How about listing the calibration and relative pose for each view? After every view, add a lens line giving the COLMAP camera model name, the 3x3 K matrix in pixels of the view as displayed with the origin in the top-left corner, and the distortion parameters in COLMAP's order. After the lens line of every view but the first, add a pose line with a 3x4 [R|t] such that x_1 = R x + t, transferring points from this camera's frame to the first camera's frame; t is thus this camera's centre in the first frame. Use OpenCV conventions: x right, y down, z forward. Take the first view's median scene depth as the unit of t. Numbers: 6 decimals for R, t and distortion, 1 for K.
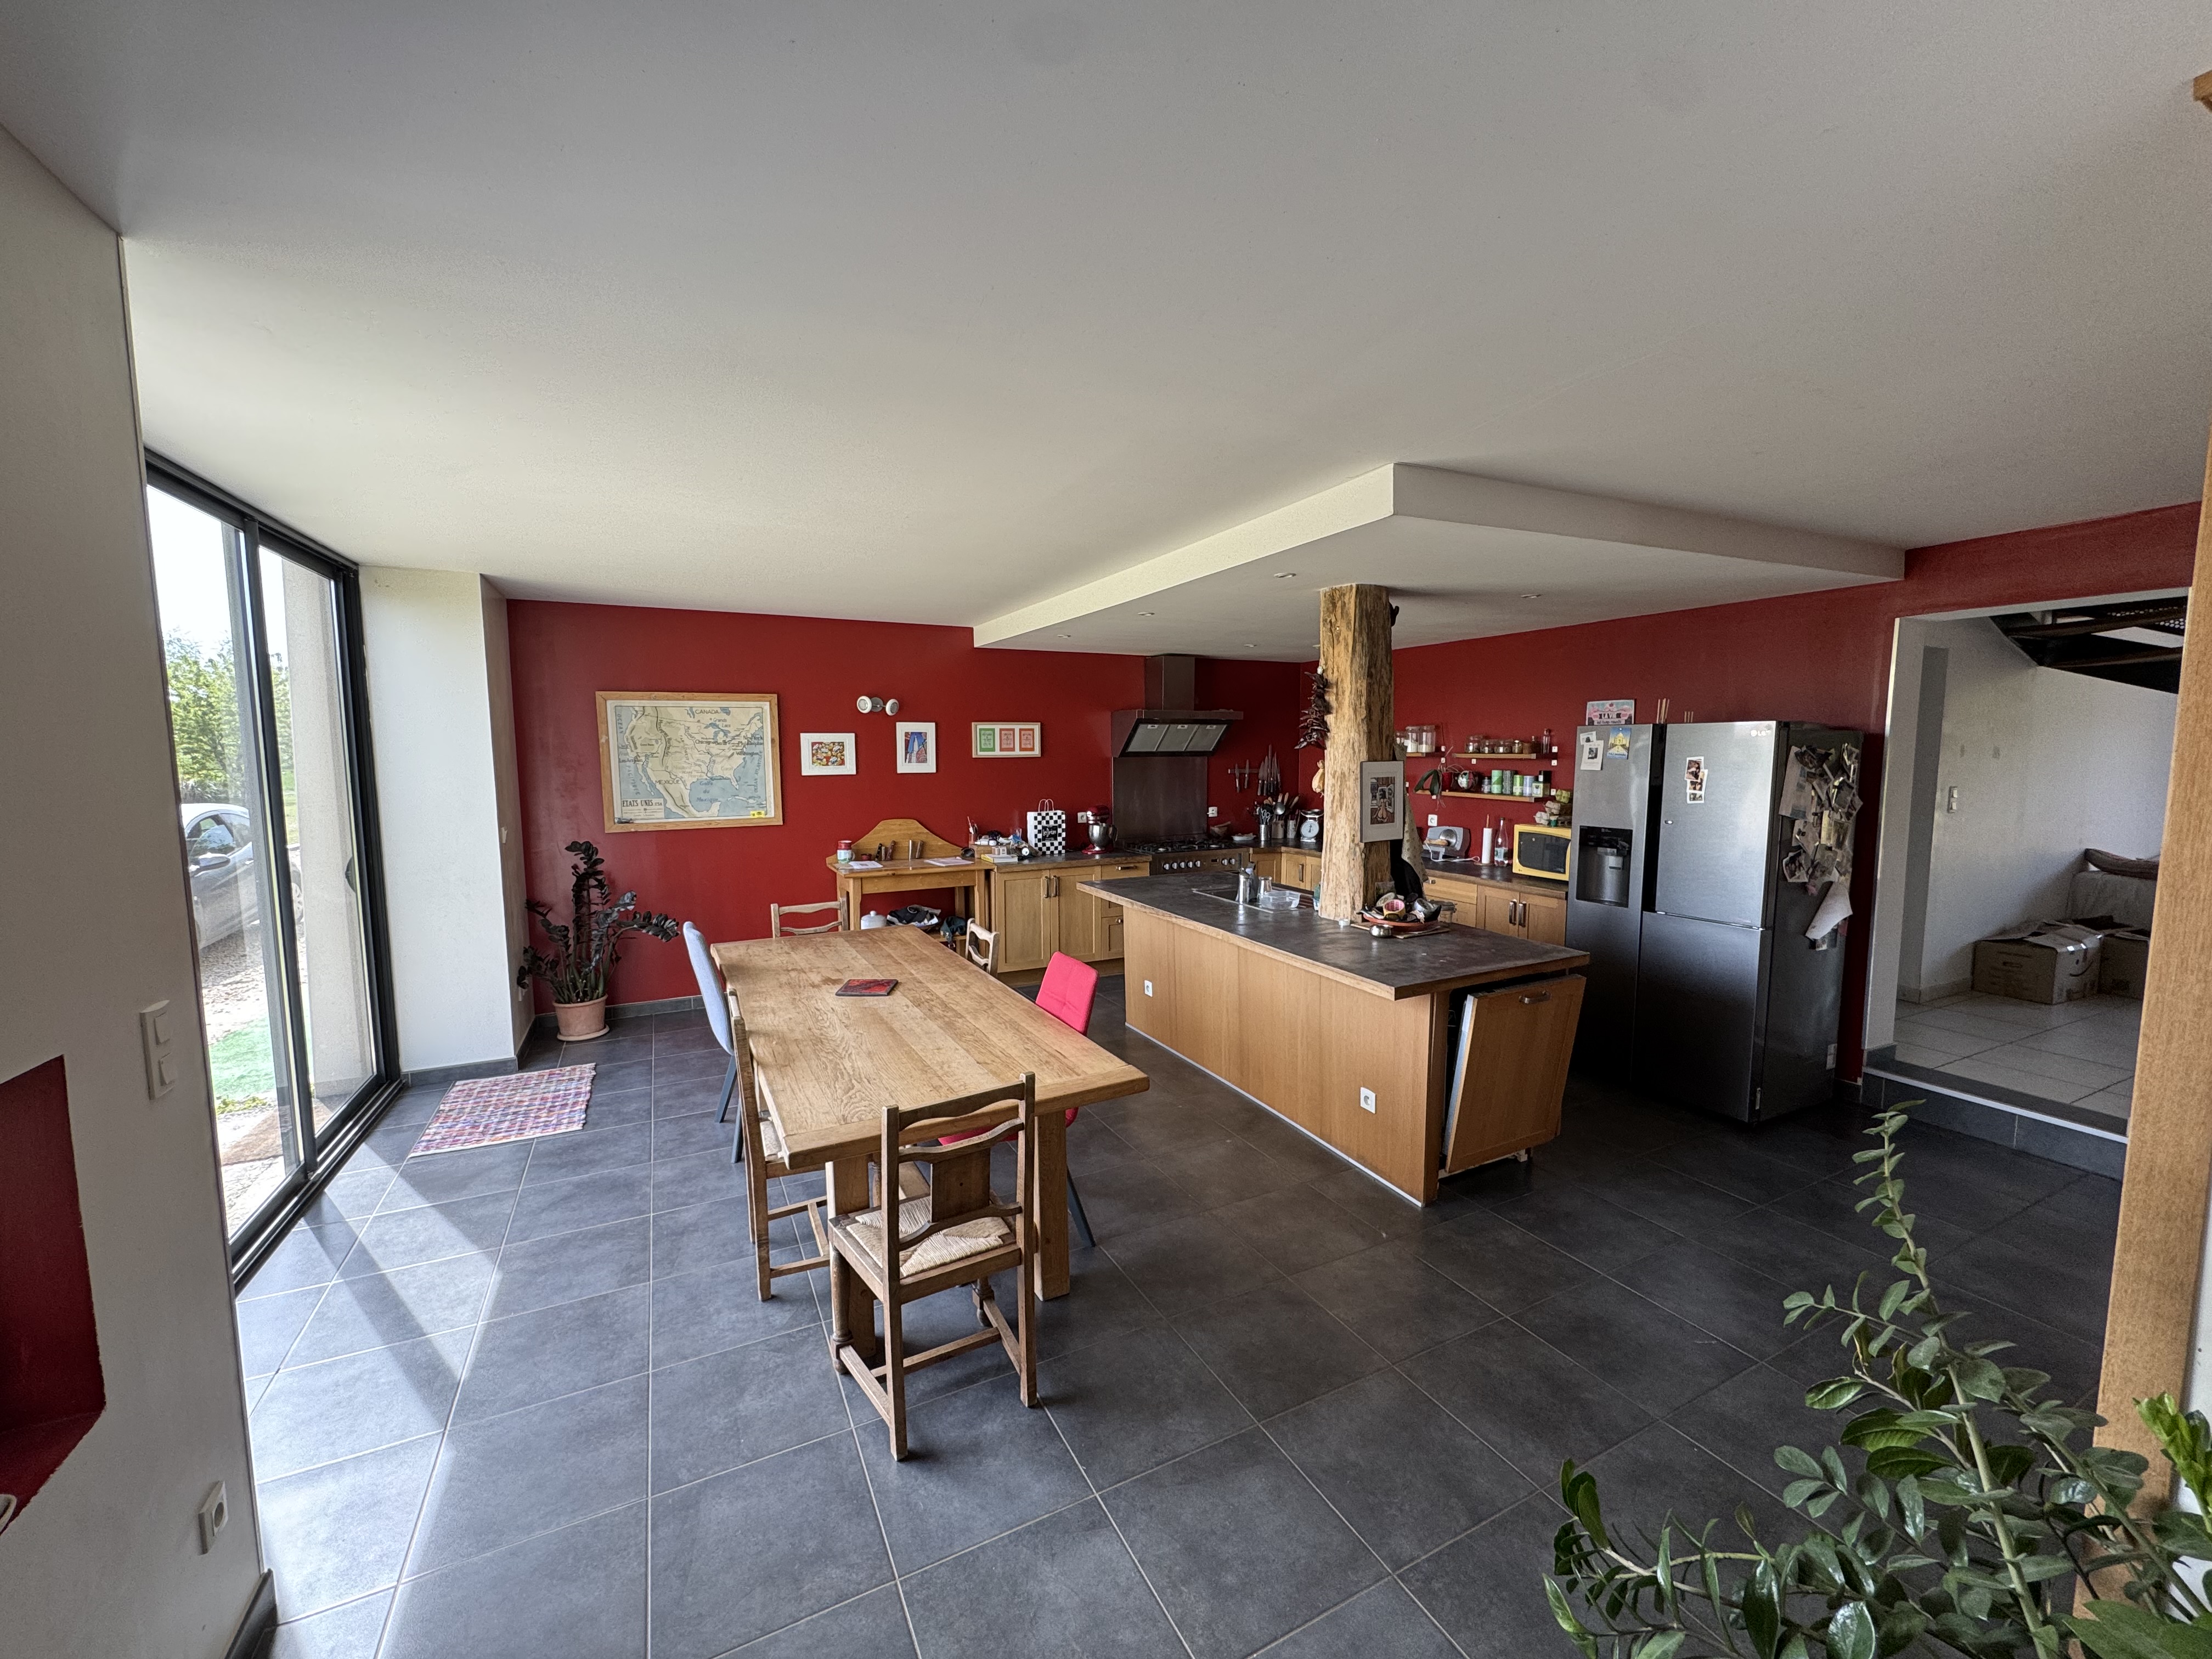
lens RADIAL K [[879.1, 0, 1107.4], [0, 879.1, 829.2], [0, 0, 1]] dist [-0.001296, 0.000027]
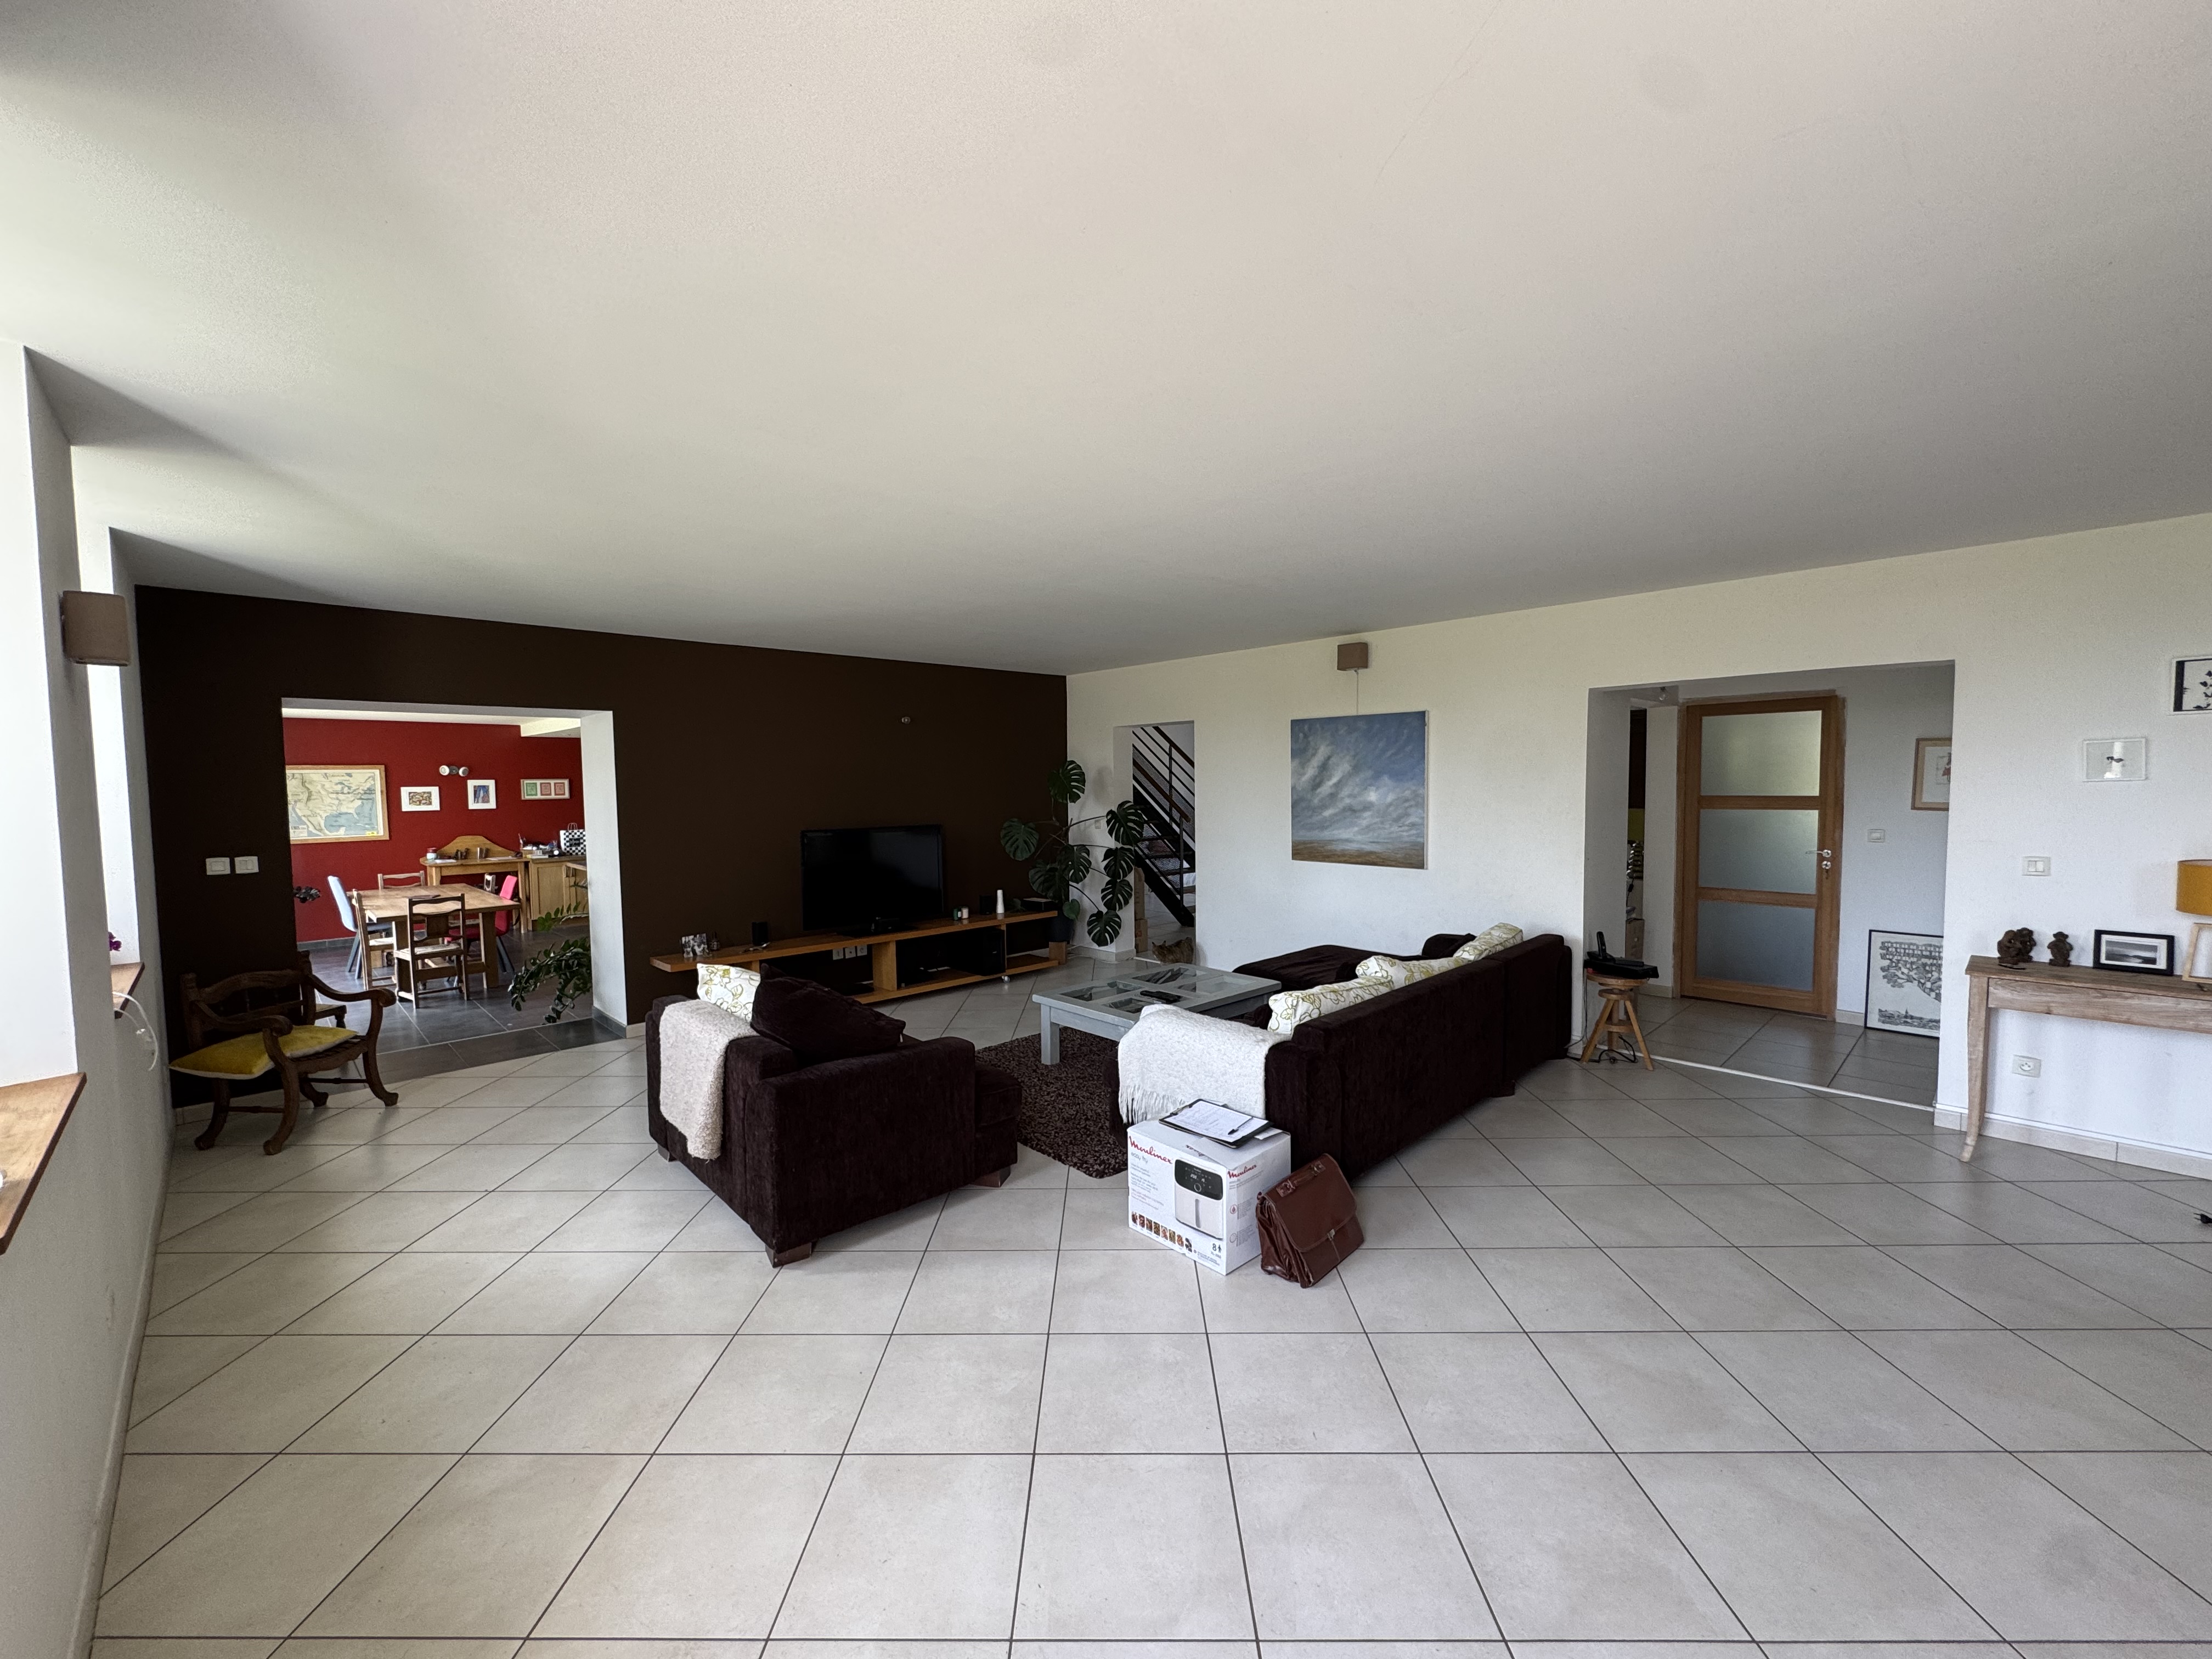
lens RADIAL K [[879.1, 0, 1104.2], [0, 879.1, 834.6], [0, 0, 1]] dist [-0.001296, 0.000027]
pose [[0.953589, -0.024919, 0.300079, 0.445918], [0.036067, 0.998848, -0.031667, 0.088486], [-0.298944, 0.041020, 0.953389, -1.051143]]
